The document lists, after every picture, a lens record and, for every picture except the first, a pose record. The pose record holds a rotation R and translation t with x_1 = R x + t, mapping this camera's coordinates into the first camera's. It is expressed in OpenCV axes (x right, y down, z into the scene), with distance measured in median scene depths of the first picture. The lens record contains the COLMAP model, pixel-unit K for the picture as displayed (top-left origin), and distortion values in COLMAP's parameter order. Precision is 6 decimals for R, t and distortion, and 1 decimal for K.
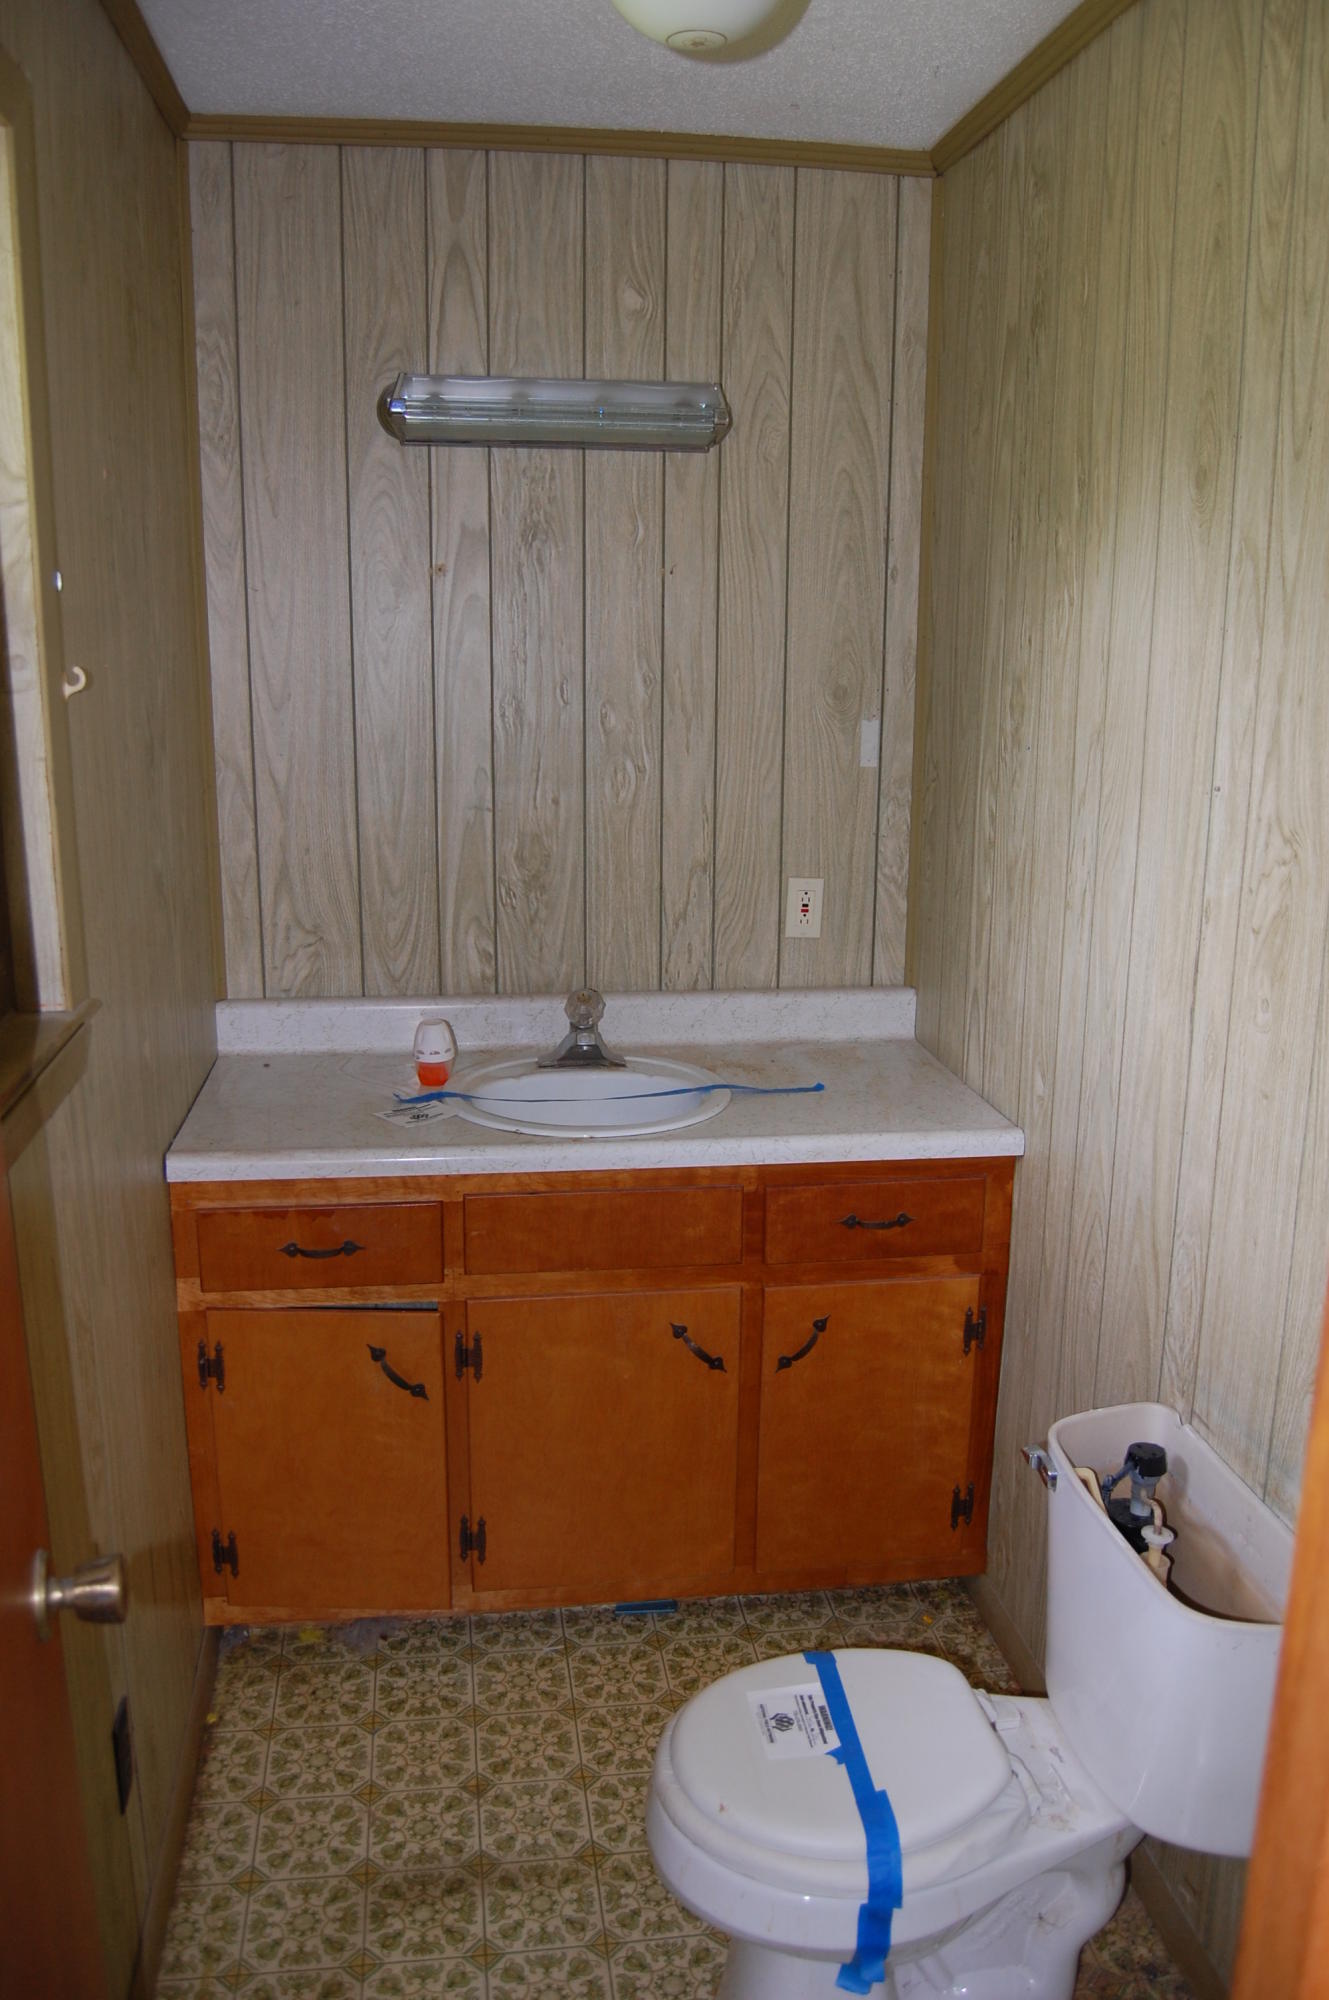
lens RADIAL K [[1599.7, 0, 664.5], [0, 1599.7, 1000.0], [0, 0, 1]] dist [-0.006793, -0.001286]
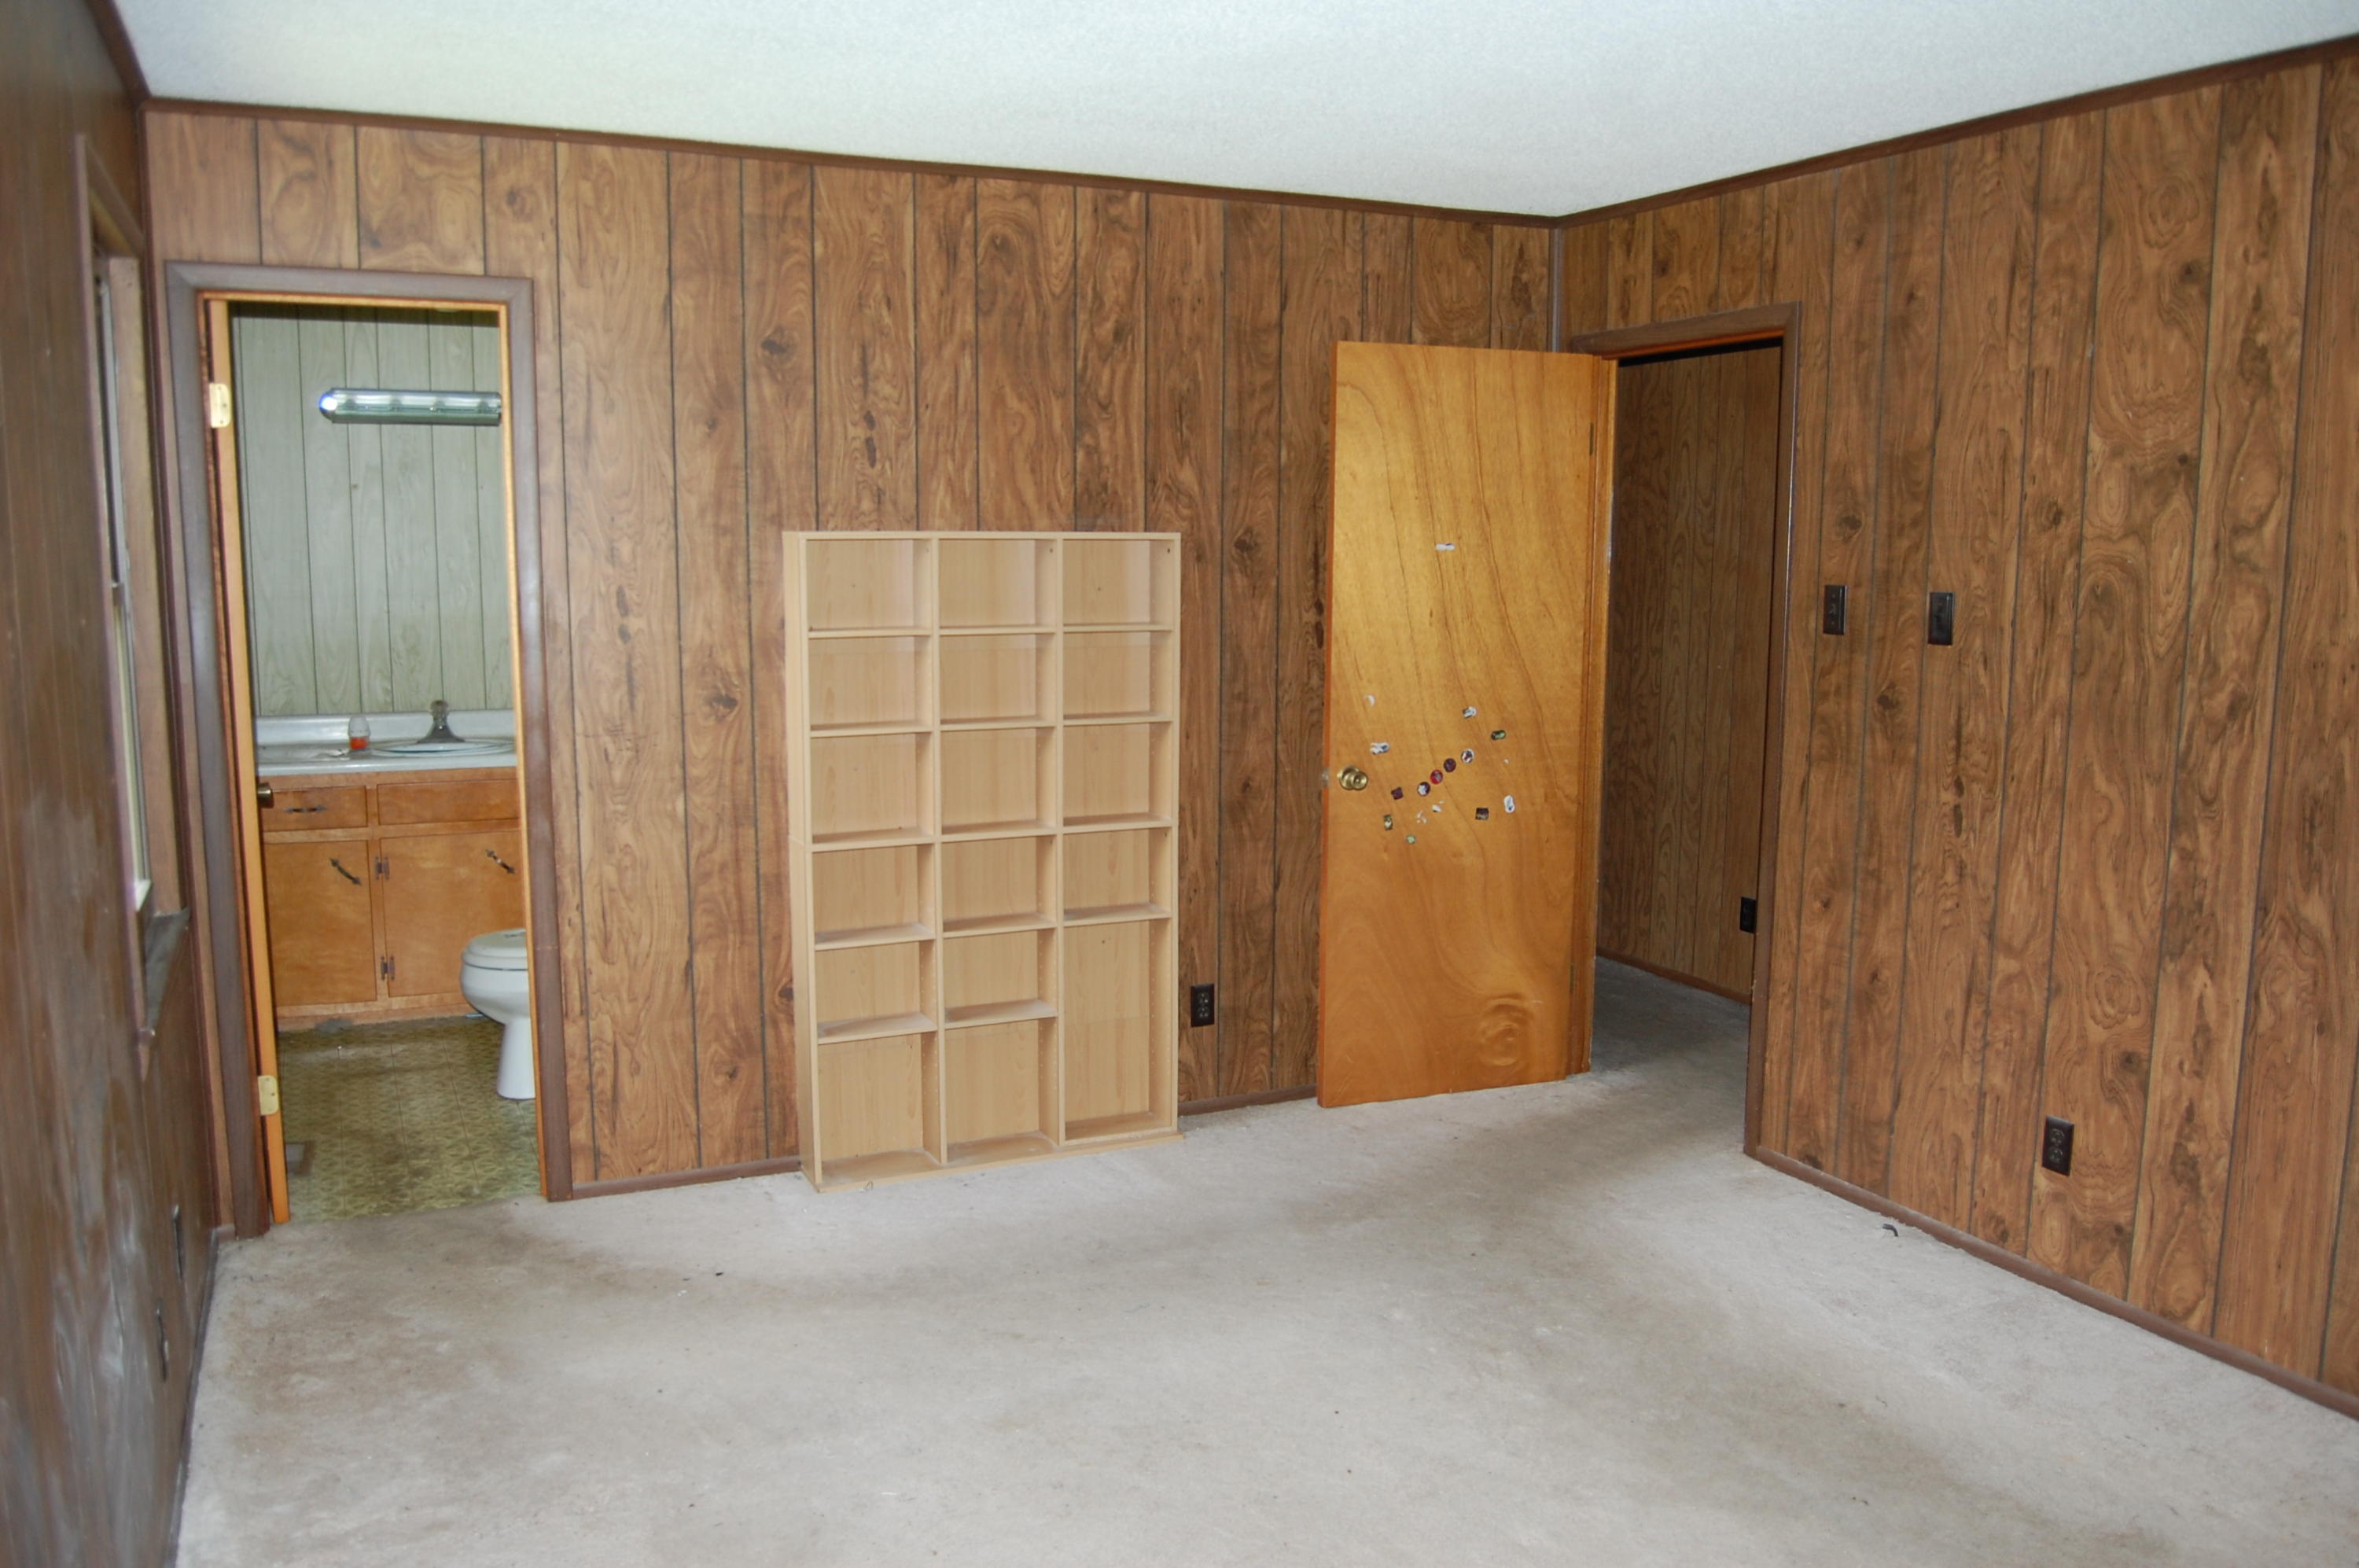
lens RADIAL K [[1749.6, 0, 1179.5], [0, 1749.6, 784.0], [0, 0, 1]] dist [0.003236, -0.221250]
pose [[0.954028, -0.047226, 0.295973, 0.170462], [0.069641, 0.995410, -0.065649, 0.284406], [-0.291514, 0.083243, 0.952938, -1.206700]]
